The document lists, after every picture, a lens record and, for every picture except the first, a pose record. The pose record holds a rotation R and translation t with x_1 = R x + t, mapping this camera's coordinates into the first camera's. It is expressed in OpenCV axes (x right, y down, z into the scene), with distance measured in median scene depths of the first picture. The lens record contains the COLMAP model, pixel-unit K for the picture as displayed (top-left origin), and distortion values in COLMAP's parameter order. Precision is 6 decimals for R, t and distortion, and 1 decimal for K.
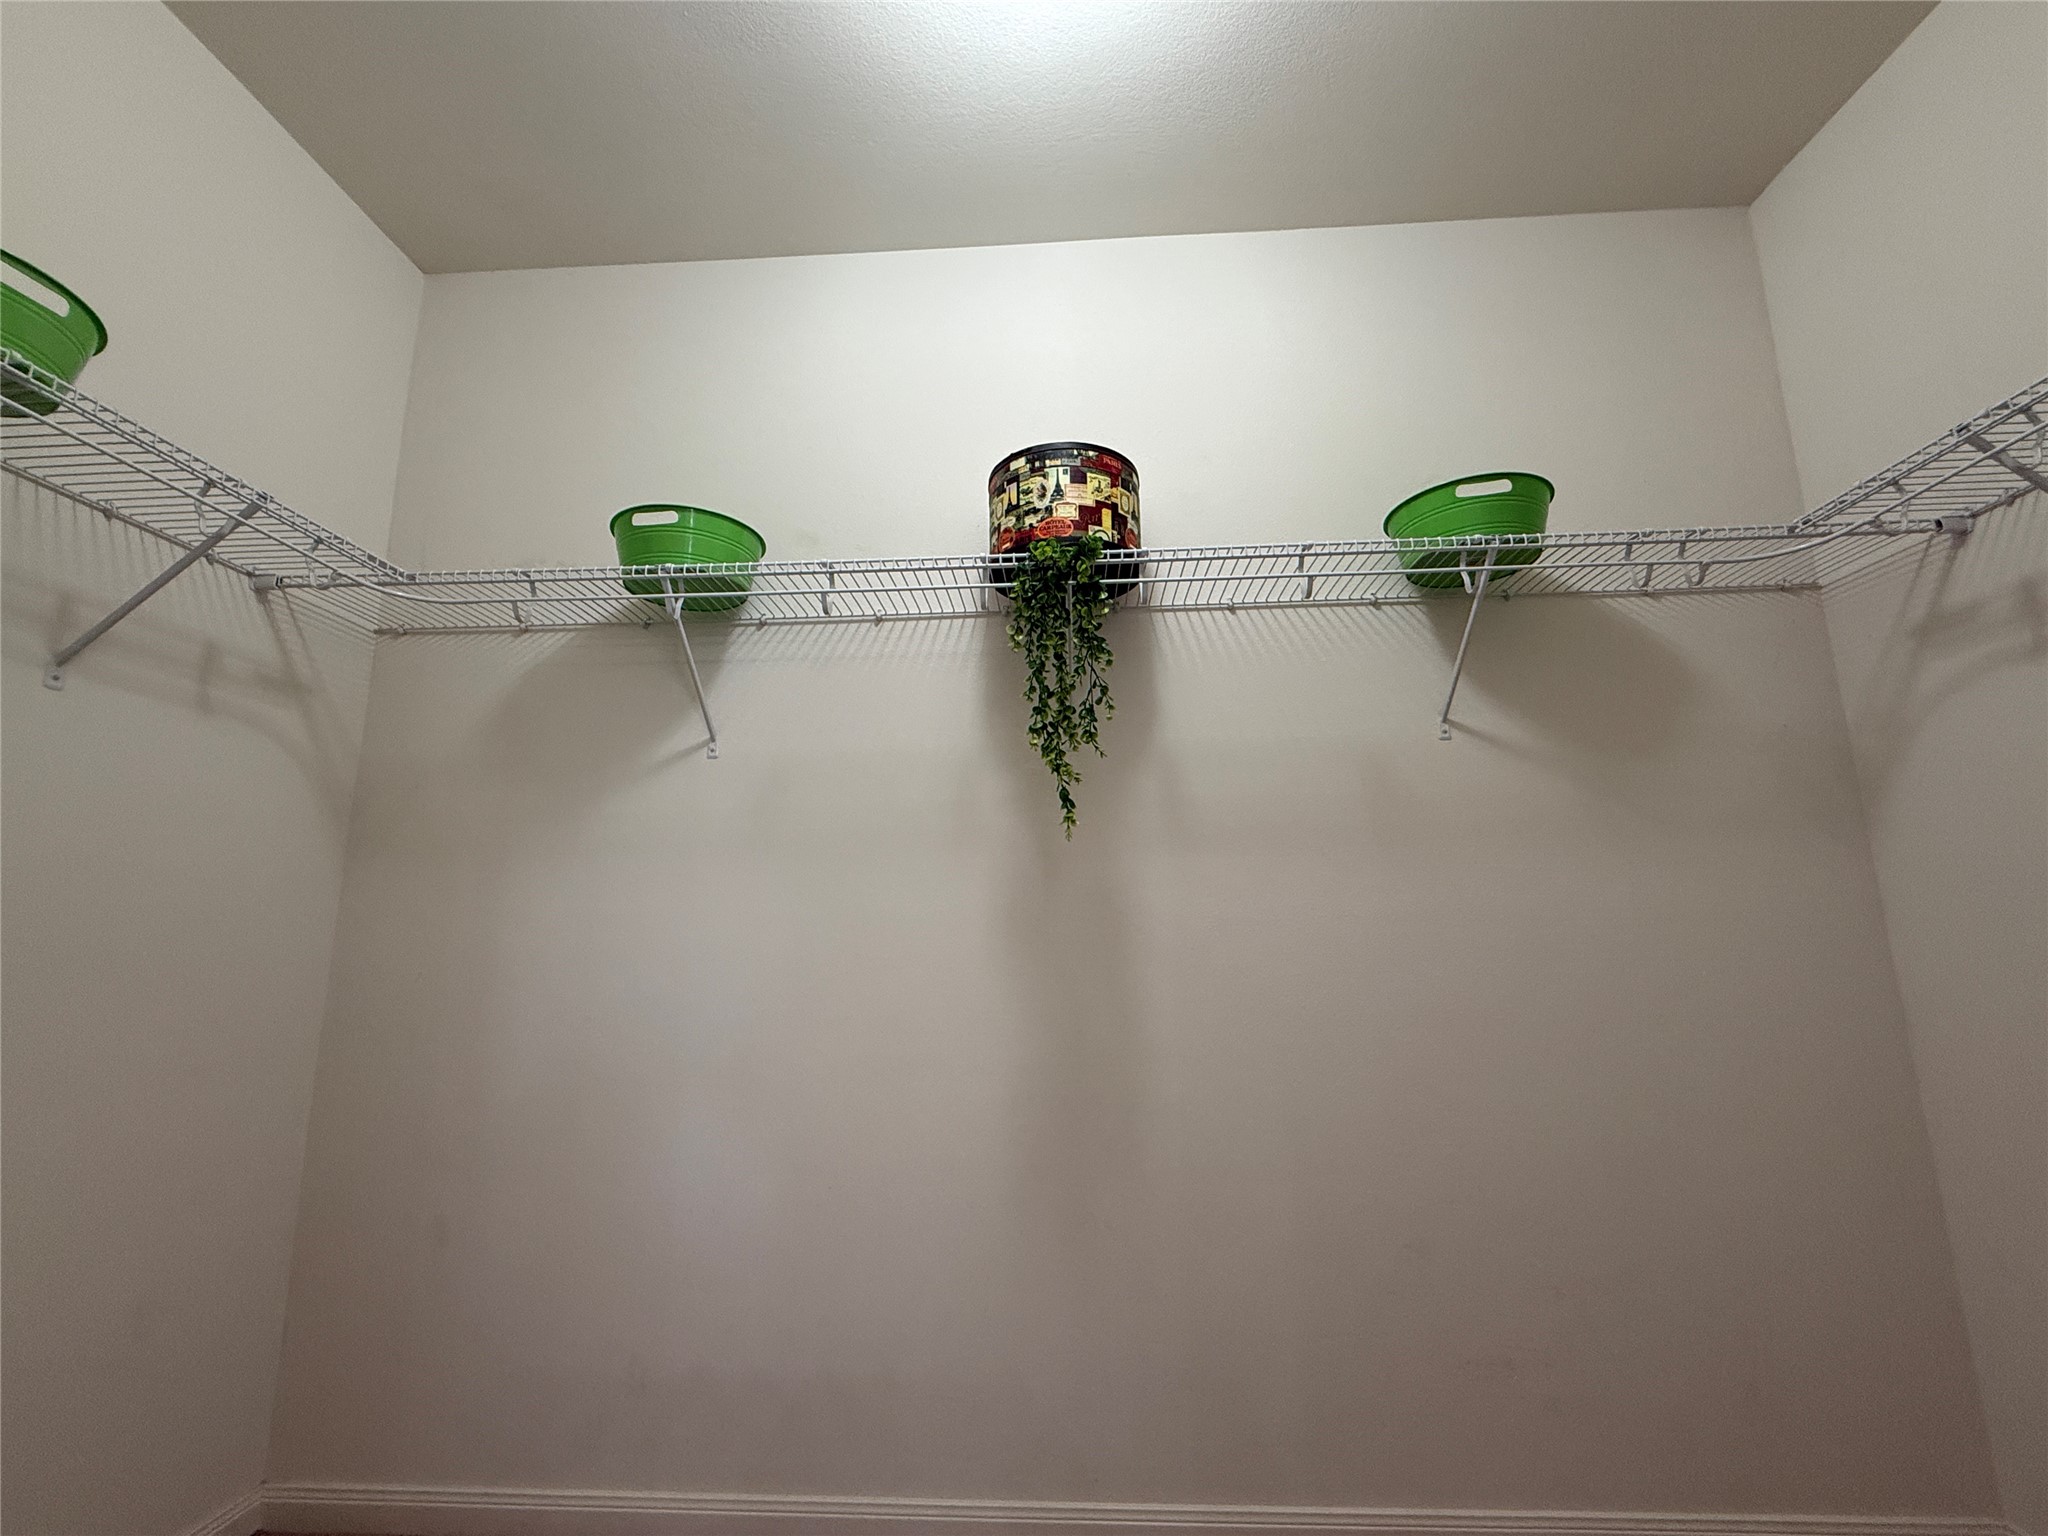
lens RADIAL K [[888.4, 0, 1024.2], [0, 888.4, 770.2], [0, 0, 1]] dist [0.003073, 0.000172]
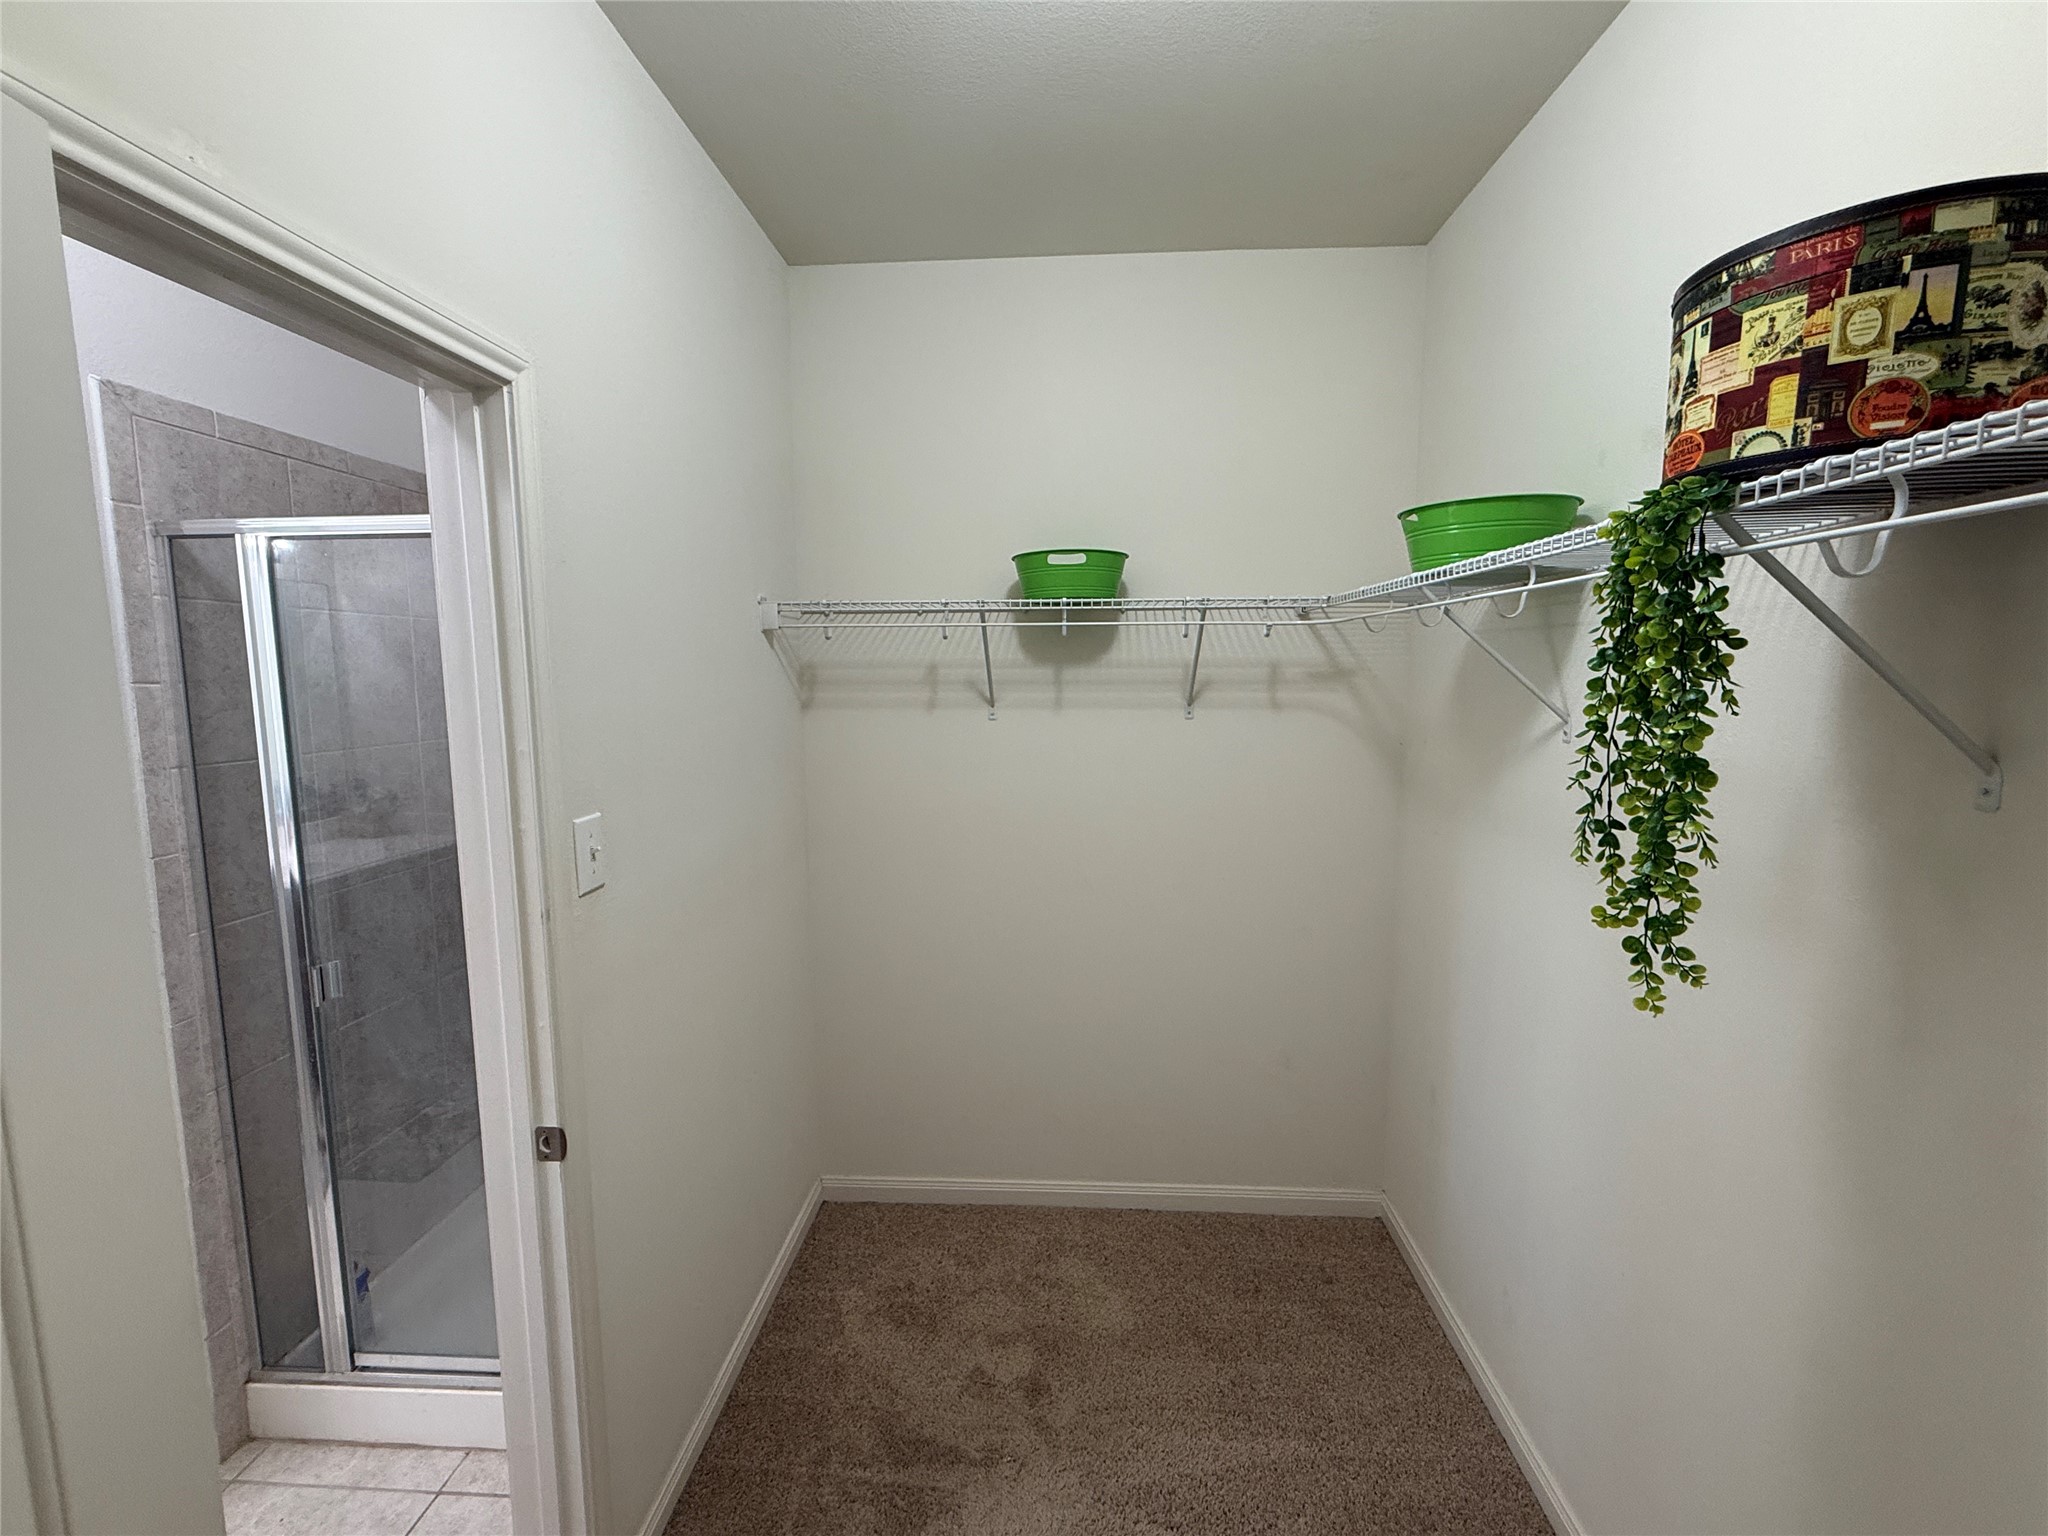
lens RADIAL K [[888.4, 0, 1025.1], [0, 888.4, 769.3], [0, 0, 1]] dist [0.003073, 0.000172]
pose [[-0.002482, 0.124977, -0.992157, 0.589702], [0.193741, 0.973421, 0.122133, -0.227113], [0.981050, -0.191918, -0.026629, 0.577729]]
